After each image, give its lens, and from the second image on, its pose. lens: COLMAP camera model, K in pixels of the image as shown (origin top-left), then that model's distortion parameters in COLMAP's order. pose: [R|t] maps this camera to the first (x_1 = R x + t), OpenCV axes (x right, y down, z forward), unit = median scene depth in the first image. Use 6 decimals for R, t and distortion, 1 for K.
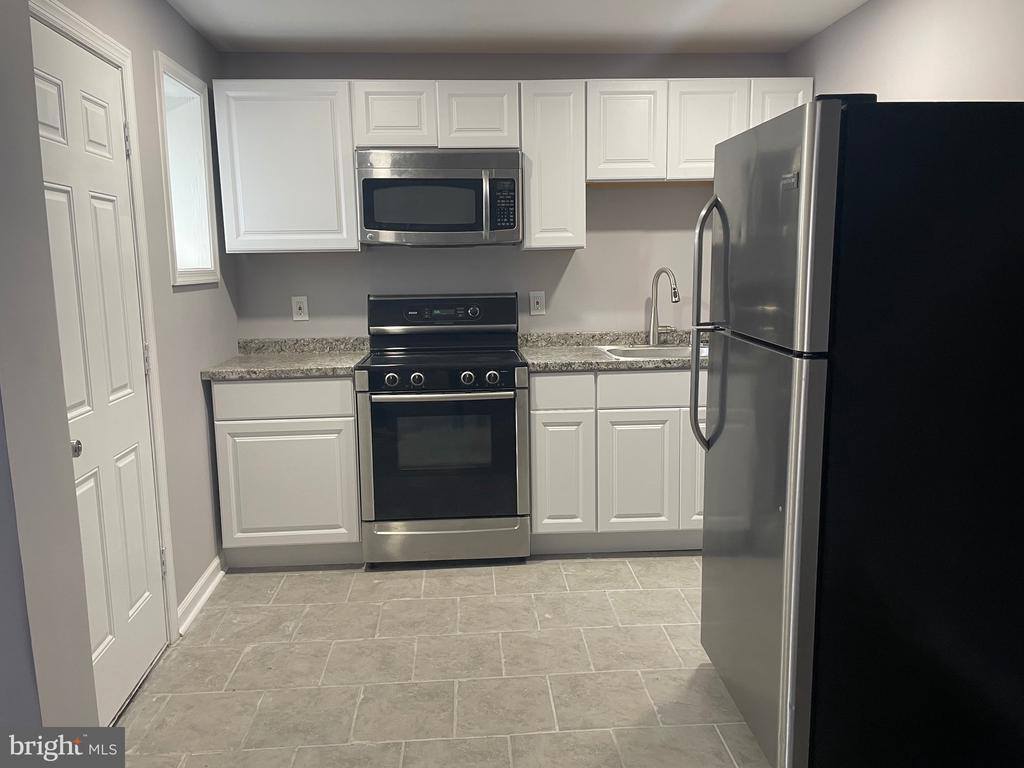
lens RADIAL K [[774.0, 0, 508.6], [0, 774.0, 378.3], [0, 0, 1]] dist [0.099641, -0.149055]
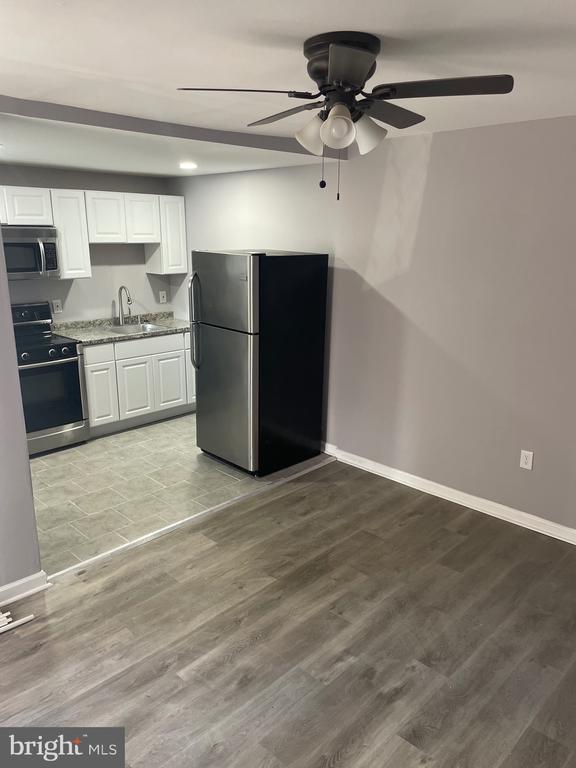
lens RADIAL K [[580.5, 0, 288.0], [0, 580.5, 384.0], [0, 0, 1]] dist [0.099641, -0.149055]
pose [[0.742391, -0.152477, 0.652385, -0.550001], [0.081045, 0.987045, 0.138469, -0.073561], [-0.665047, -0.049925, 0.745131, -0.435904]]
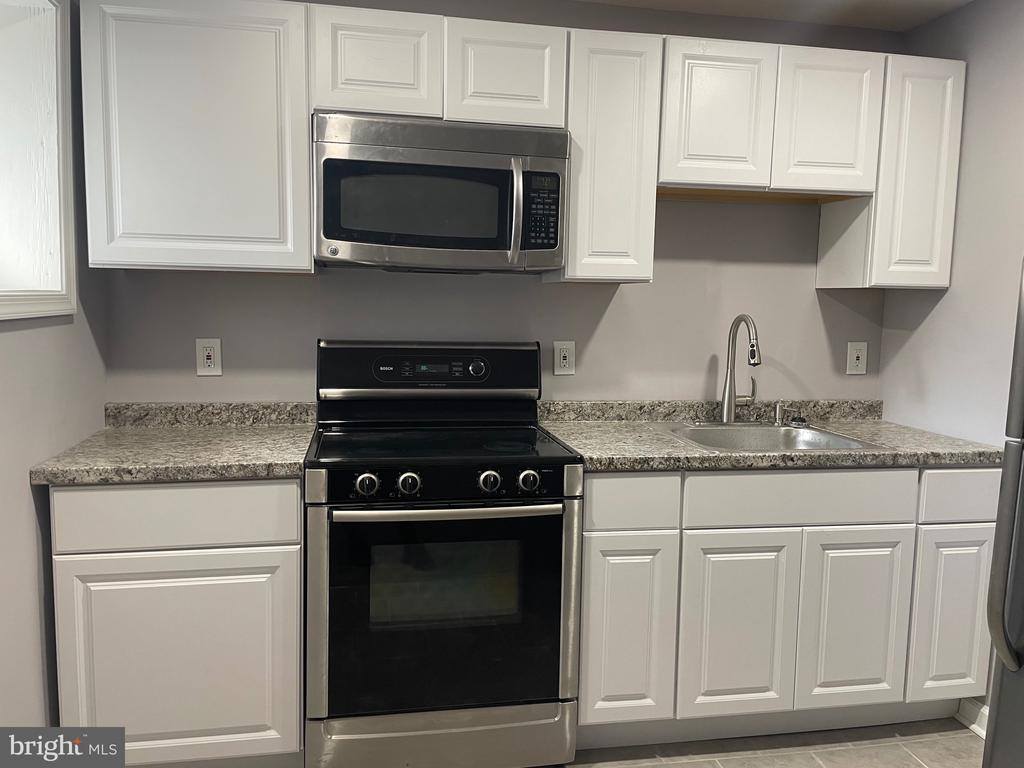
lens RADIAL K [[774.0, 0, 508.6], [0, 774.0, 378.3], [0, 0, 1]] dist [0.099641, -0.149055]
pose [[0.991476, 0.024703, 0.127929, -0.115101], [-0.019256, 0.998861, -0.043646, -0.054009], [-0.128862, 0.040811, 0.990822, 0.361125]]
